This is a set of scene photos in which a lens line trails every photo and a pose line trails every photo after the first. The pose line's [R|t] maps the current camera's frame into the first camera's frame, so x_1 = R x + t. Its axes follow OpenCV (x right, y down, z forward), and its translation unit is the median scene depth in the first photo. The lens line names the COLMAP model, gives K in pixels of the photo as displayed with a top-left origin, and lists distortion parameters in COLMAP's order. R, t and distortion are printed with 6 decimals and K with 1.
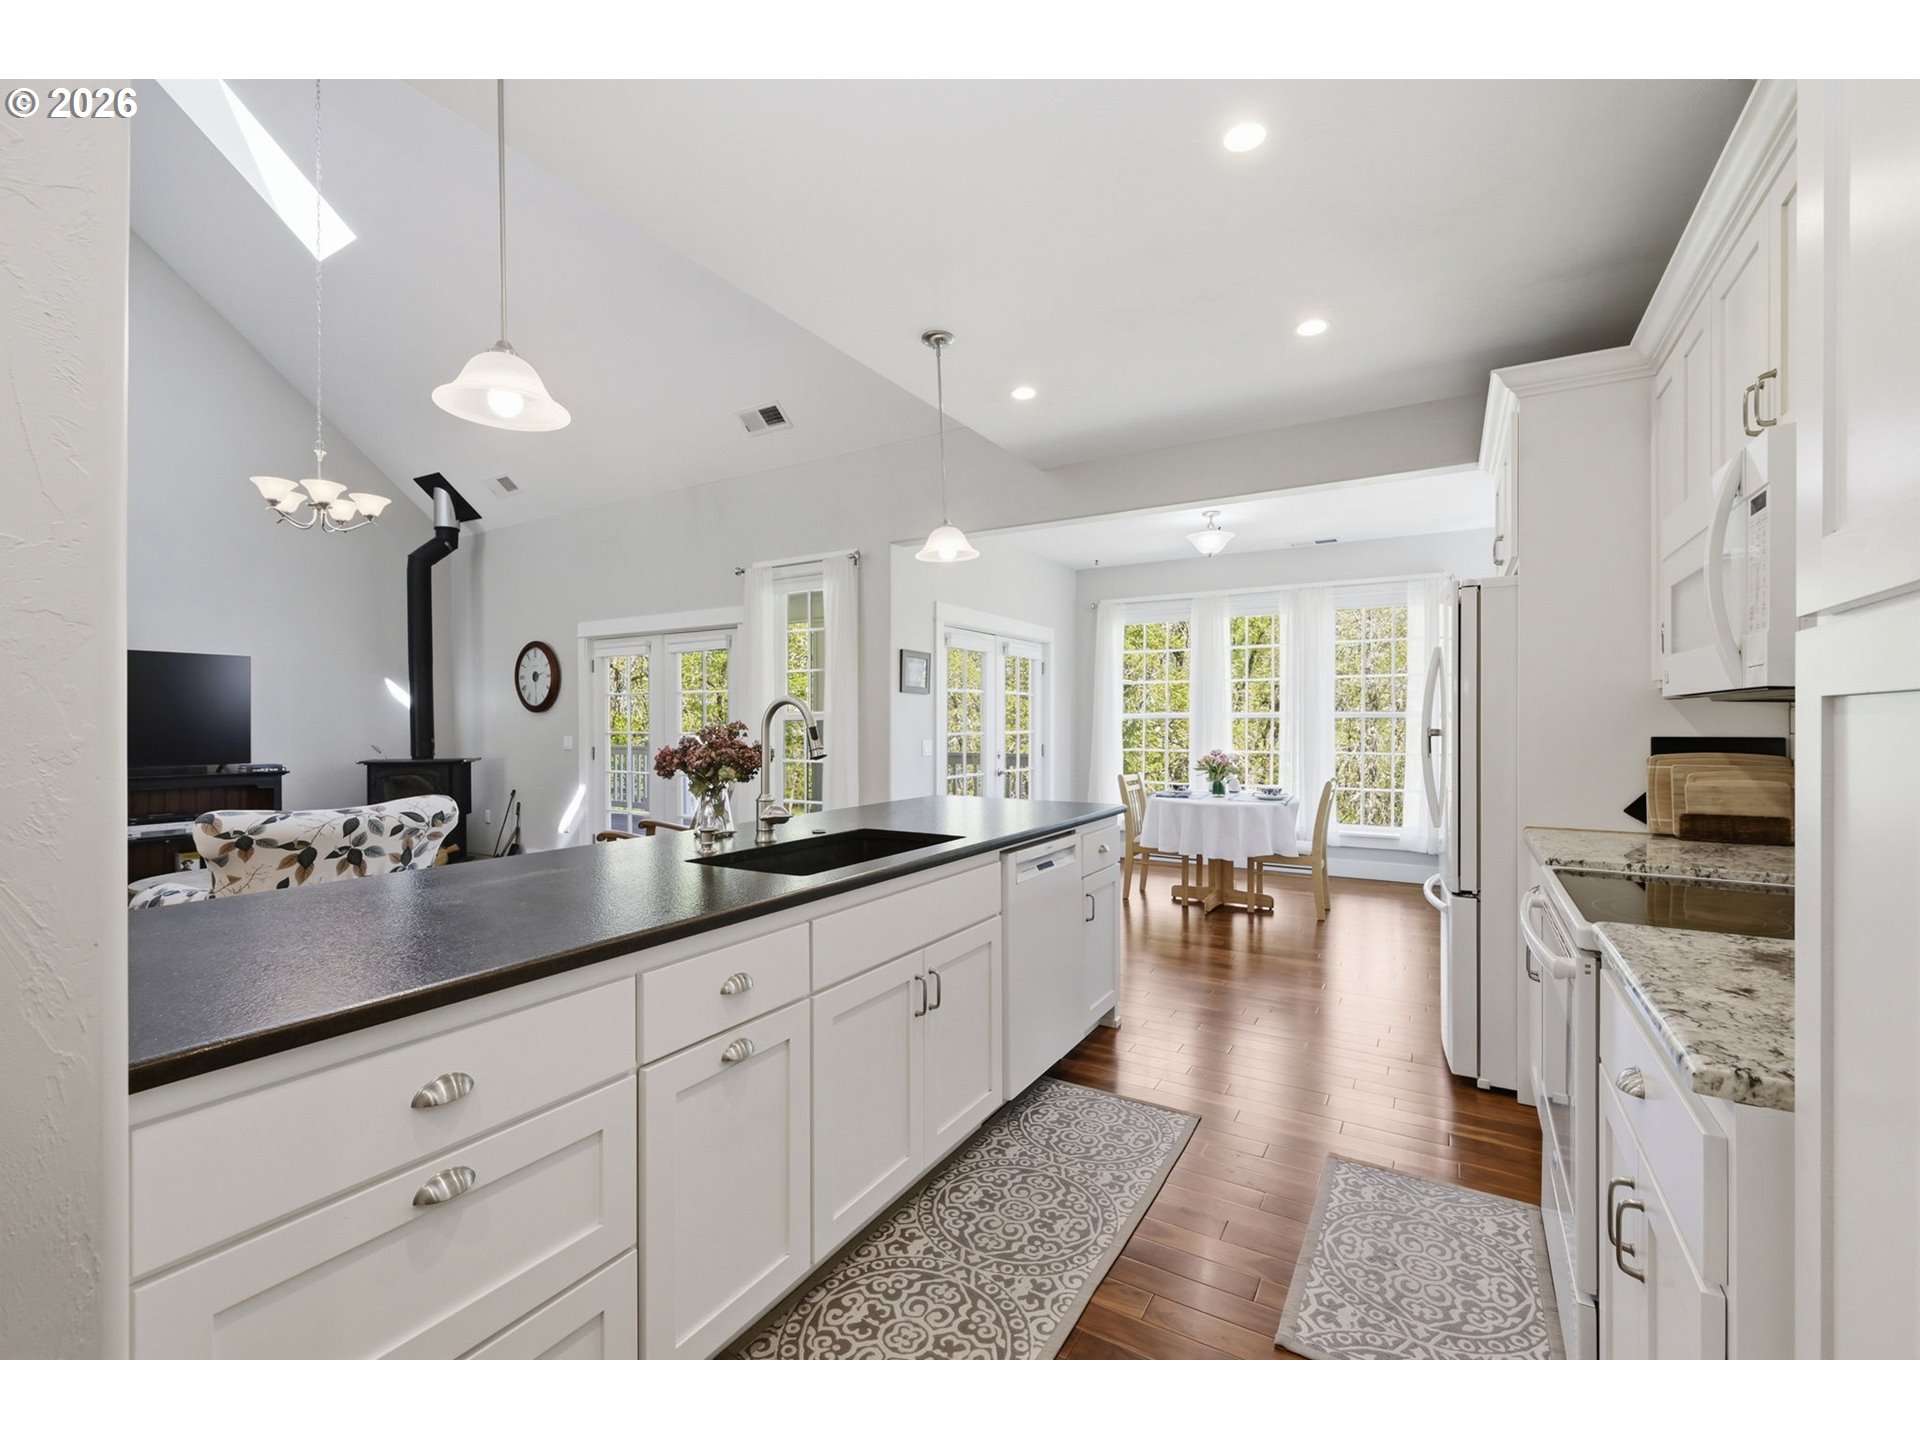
lens RADIAL K [[813.6, 0, 960.0], [0, 813.6, 720.0], [0, 0, 1]] dist [-0.000207, 0.000016]
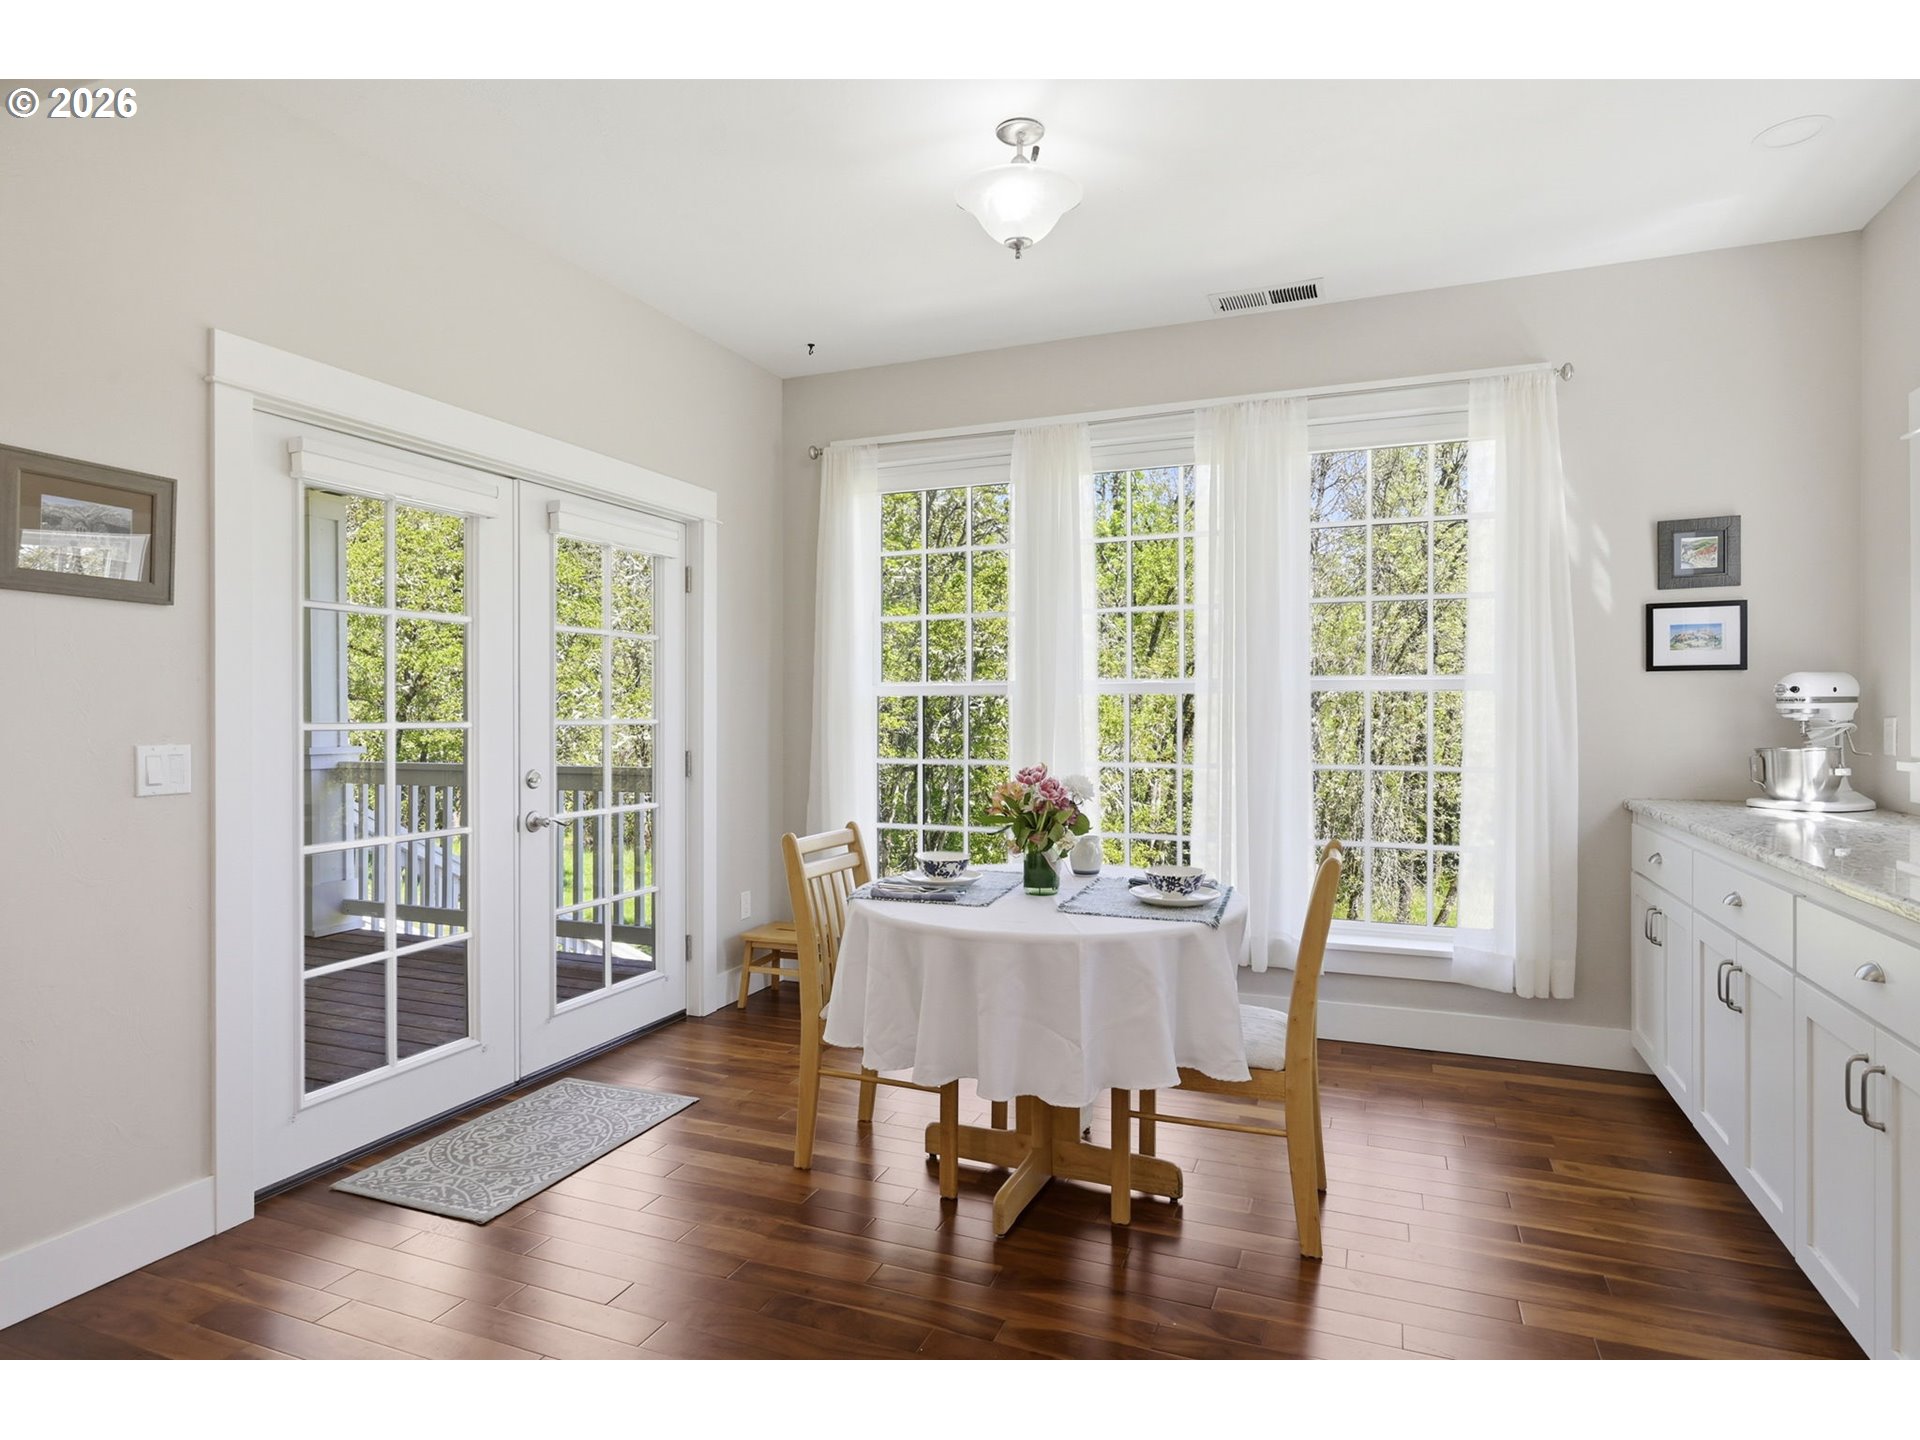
lens RADIAL K [[1028.2, 0, 960.0], [0, 1028.2, 720.0], [0, 0, 1]] dist [0.000483, 0.000114]
pose [[0.988470, -0.001834, 0.151403, 0.197218], [0.000646, 0.999969, 0.007892, 0.010690], [-0.151413, -0.007704, 0.988441, 0.507664]]
